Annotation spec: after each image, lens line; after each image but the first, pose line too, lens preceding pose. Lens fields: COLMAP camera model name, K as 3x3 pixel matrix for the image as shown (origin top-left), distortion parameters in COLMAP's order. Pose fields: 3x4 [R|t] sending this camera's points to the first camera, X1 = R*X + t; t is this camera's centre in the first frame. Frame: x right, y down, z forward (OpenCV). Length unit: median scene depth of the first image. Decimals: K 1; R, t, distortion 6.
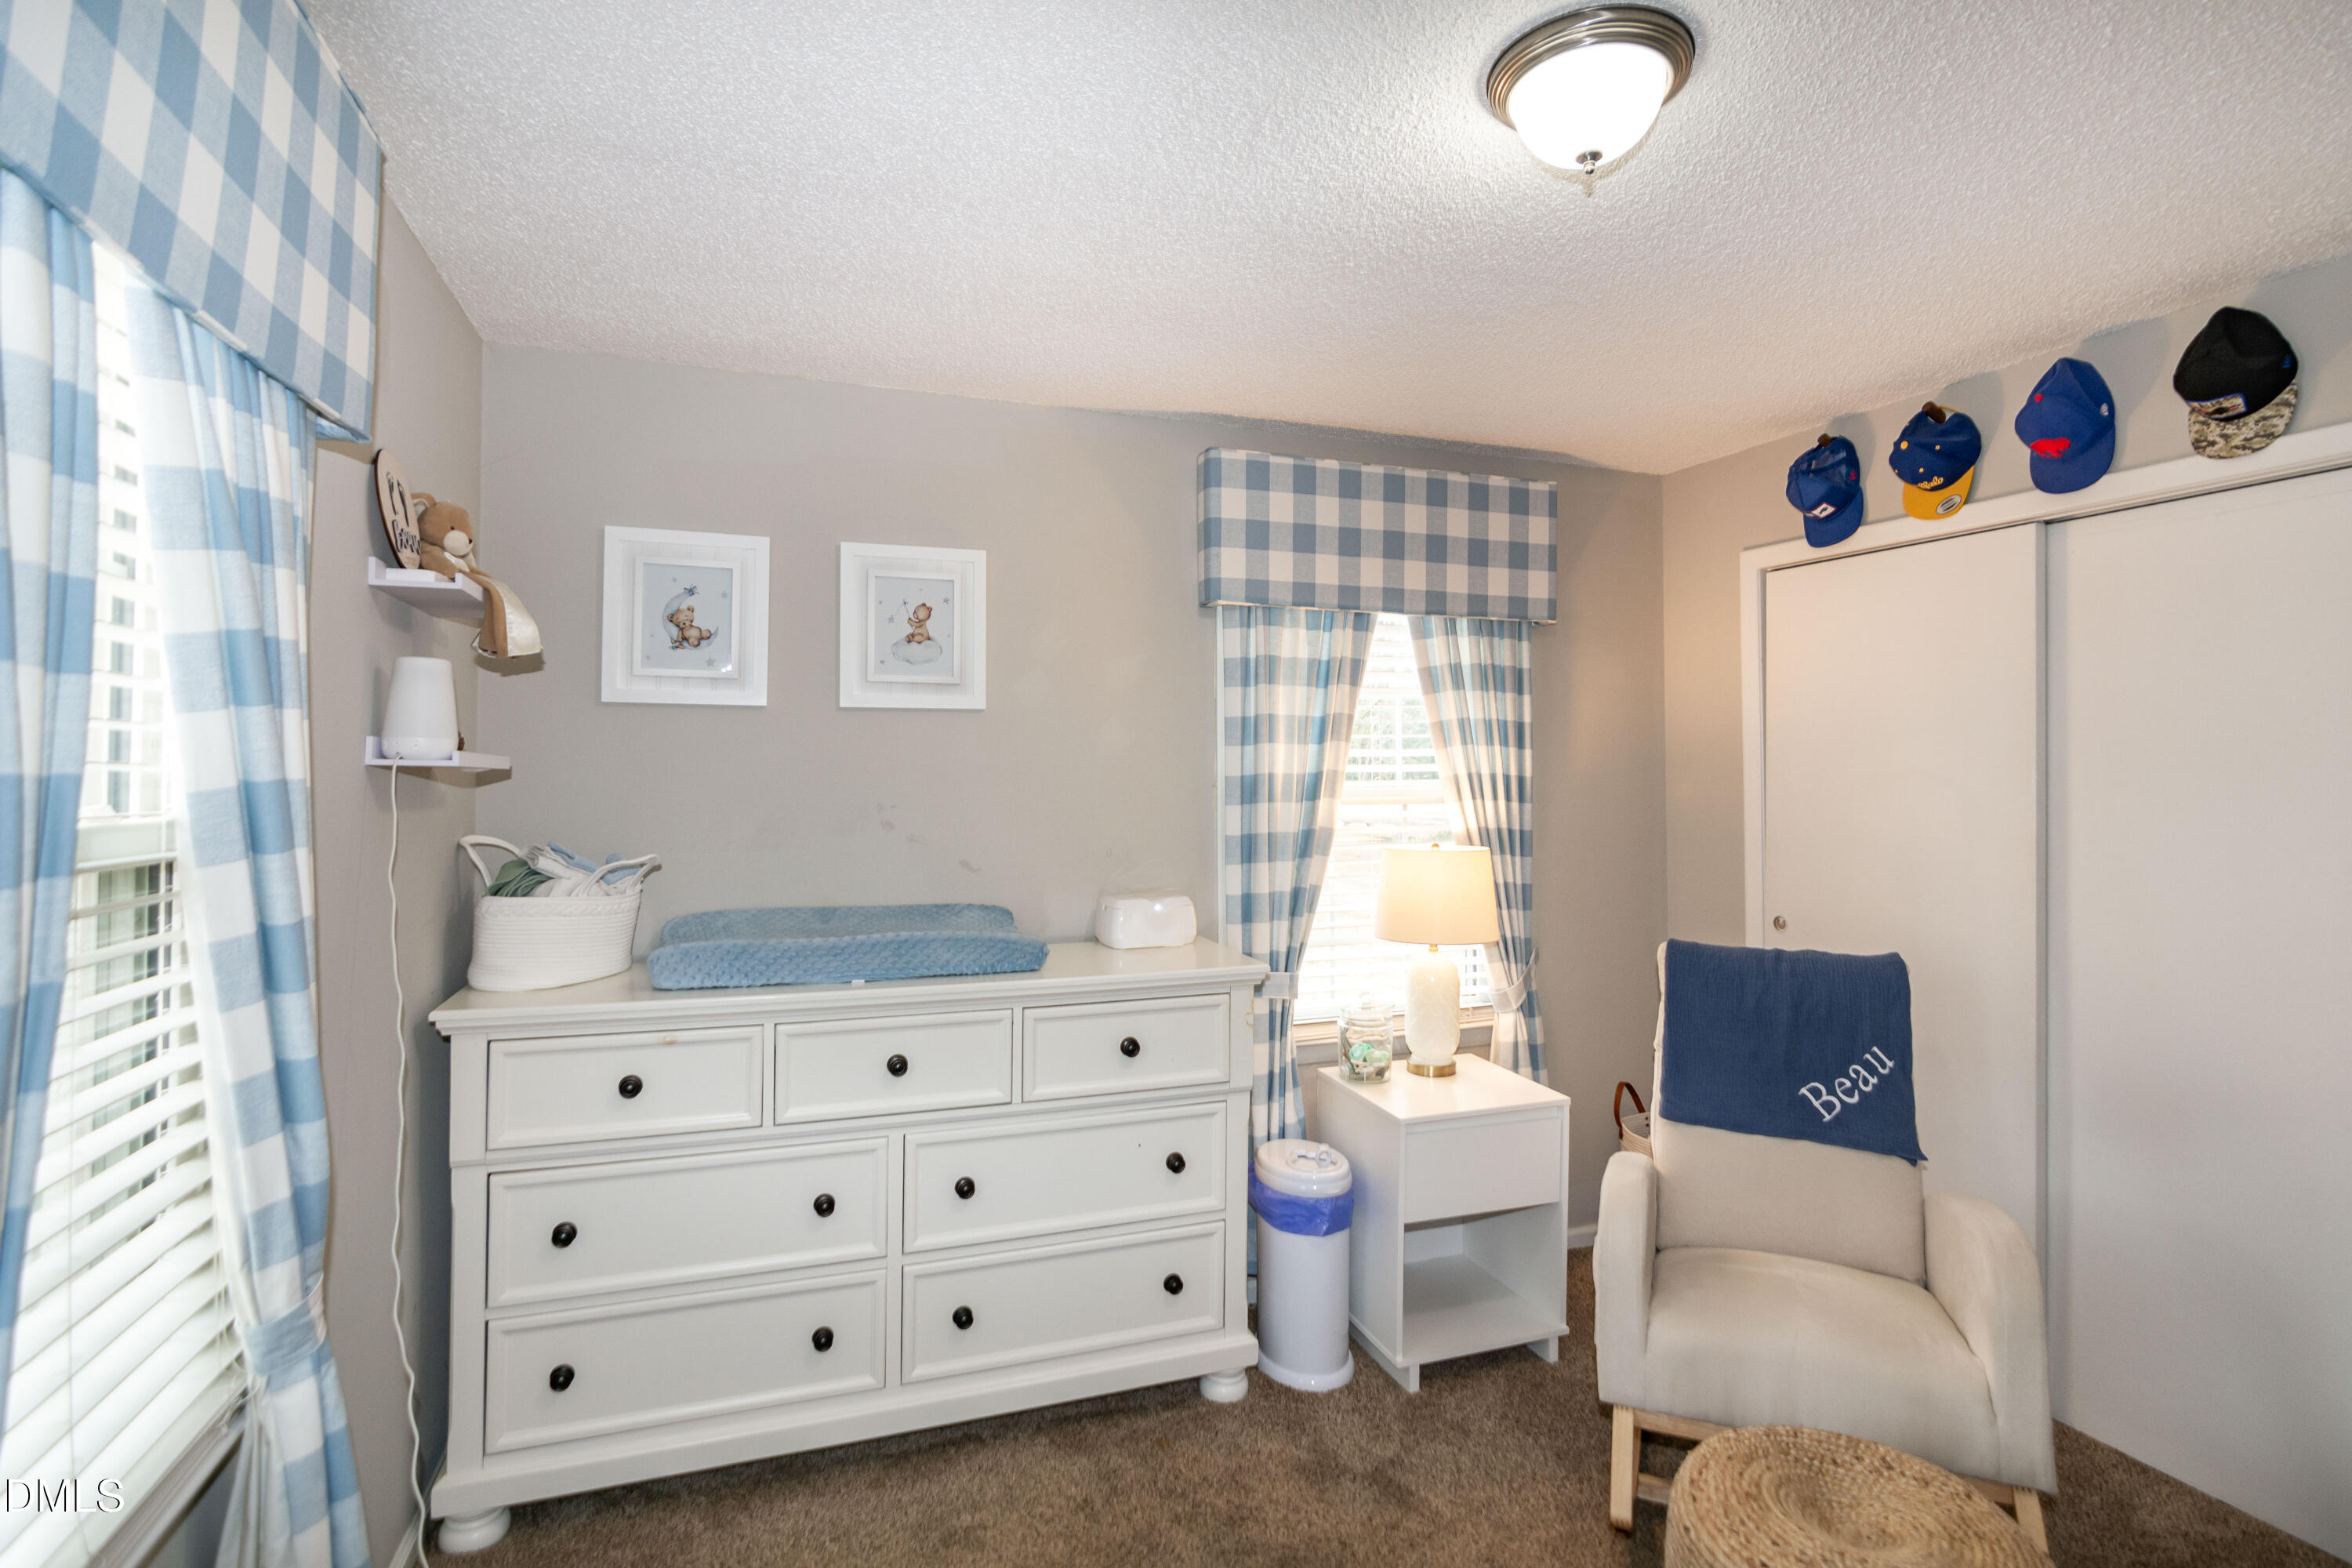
lens RADIAL K [[1167.1, 0, 1186.4], [0, 1167.1, 731.7], [0, 0, 1]] dist [-0.001114, 0.000872]
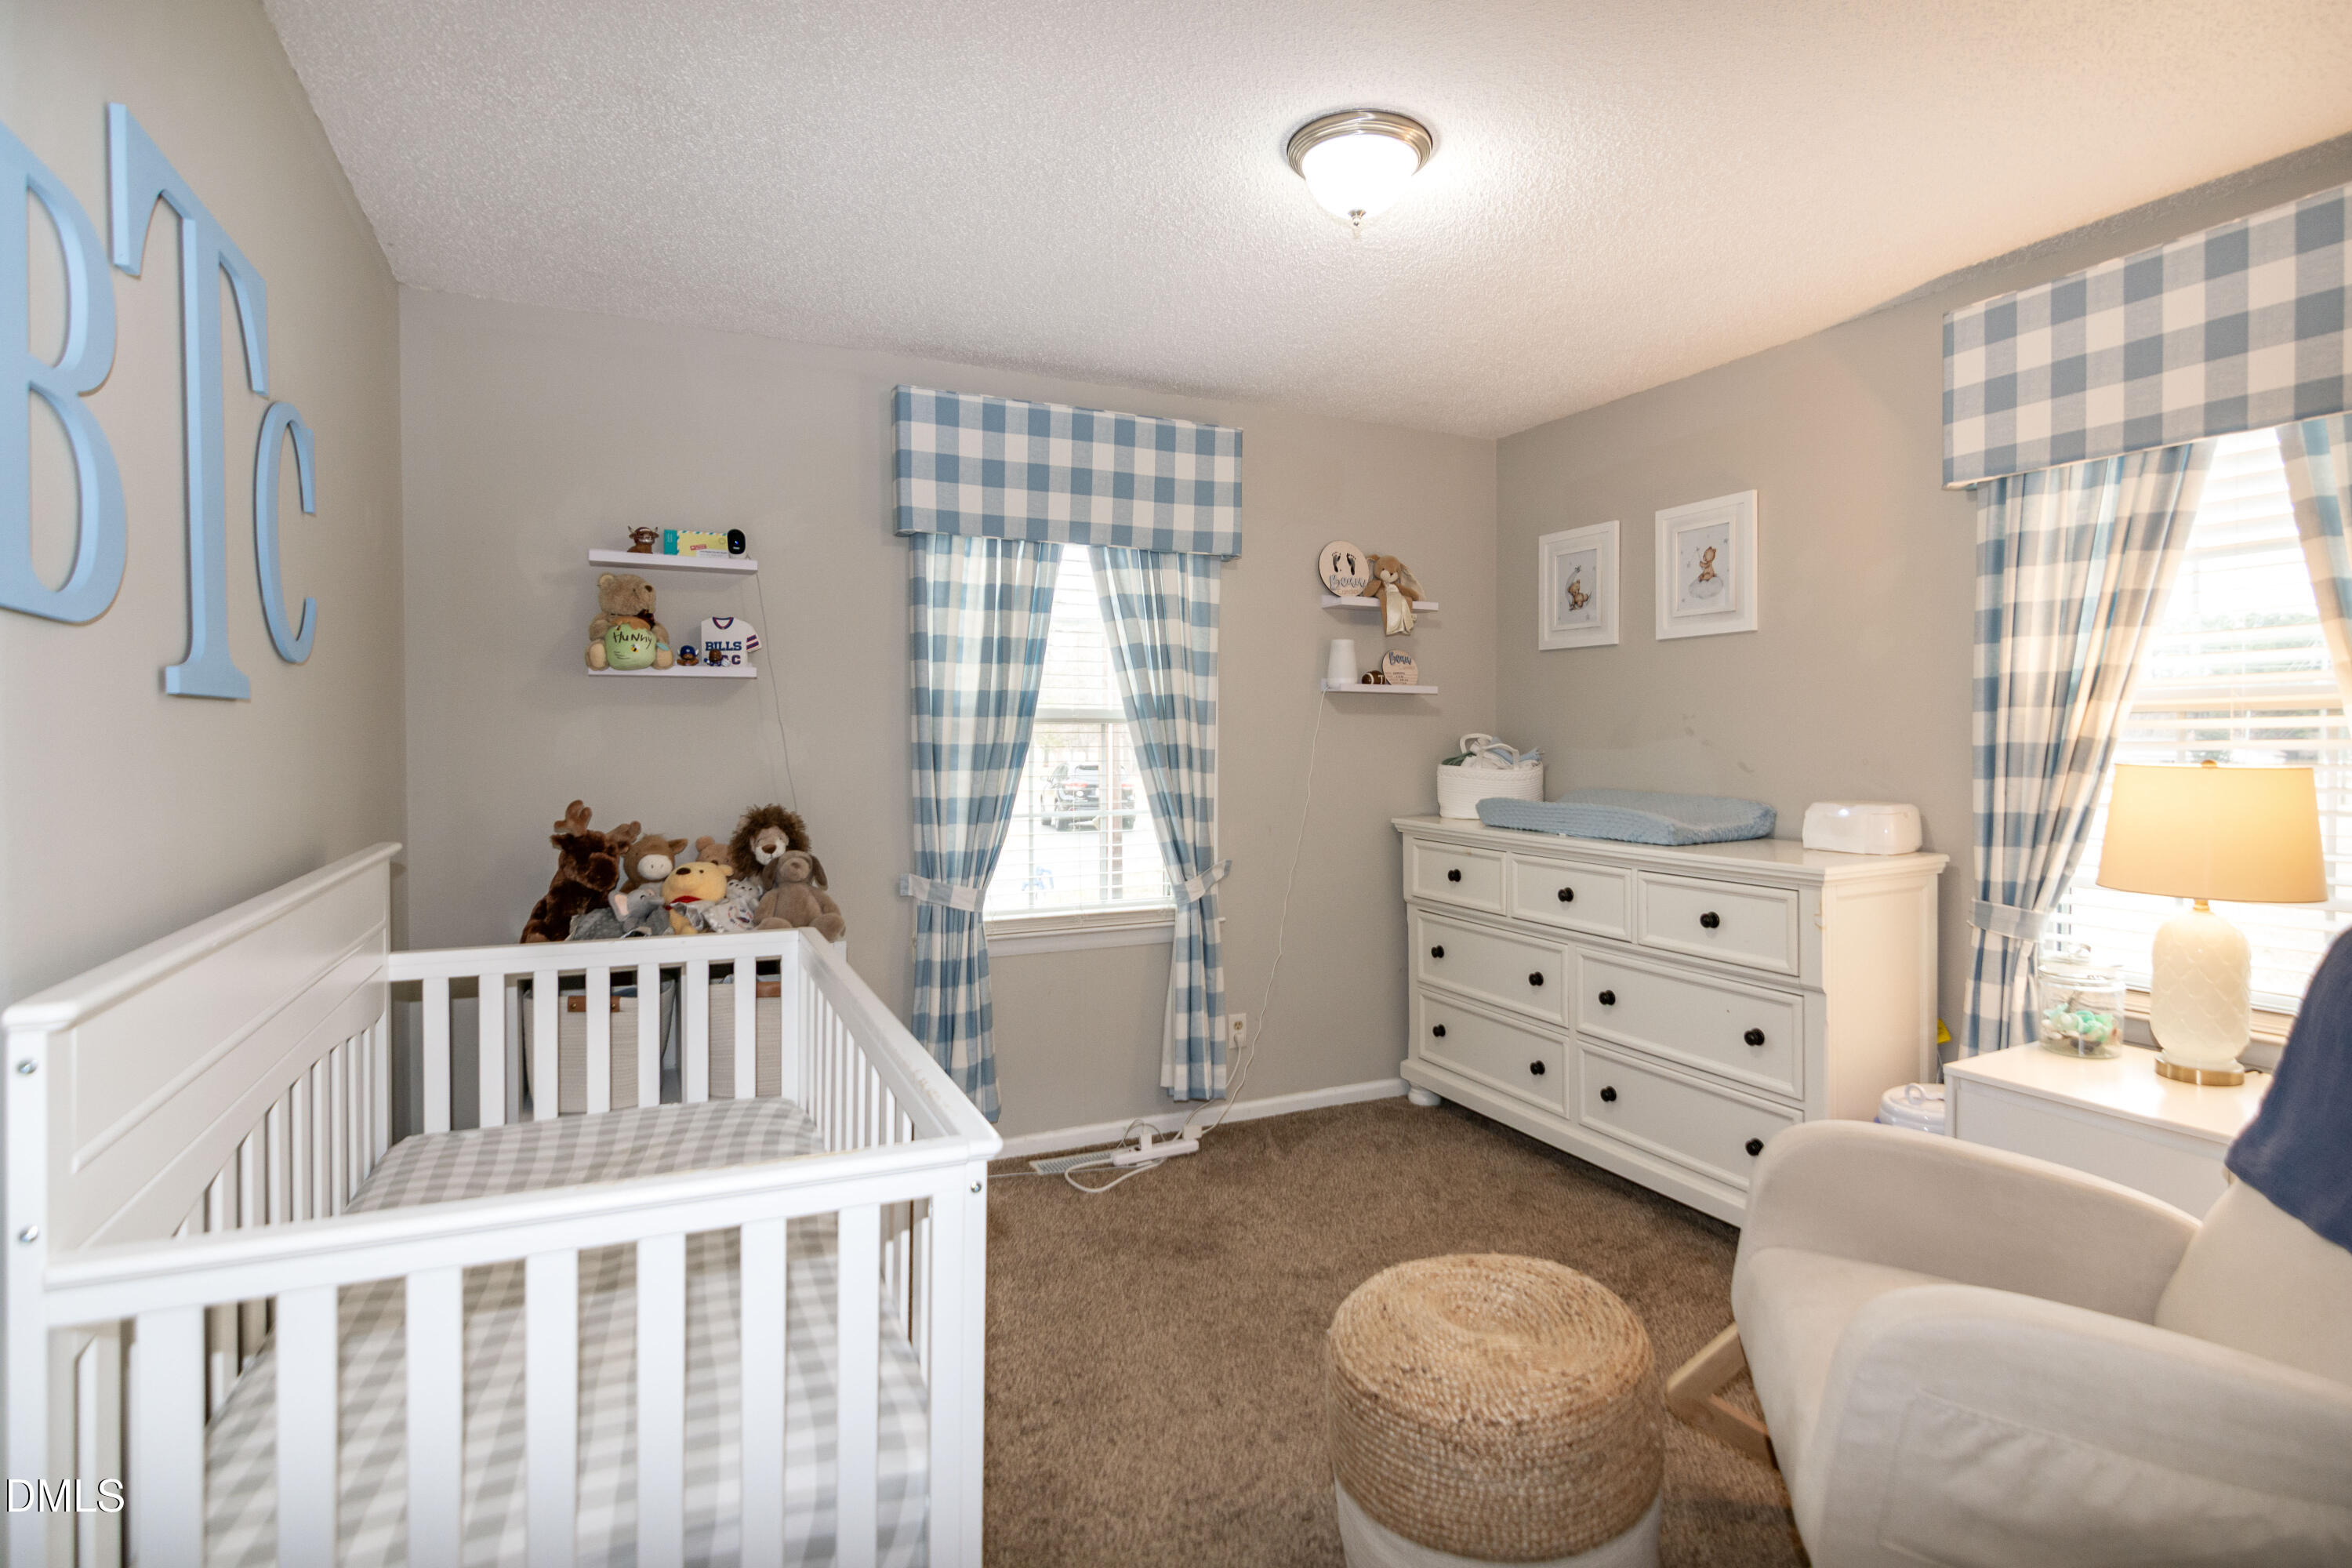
lens RADIAL K [[1167.1, 0, 1186.4], [0, 1167.1, 731.7], [0, 0, 1]] dist [-0.001114, 0.000872]
pose [[0.093184, -0.004508, -0.995639, 0.950150], [0.034544, 0.999402, -0.001292, 0.064893], [0.995049, -0.034273, 0.093284, 0.359144]]
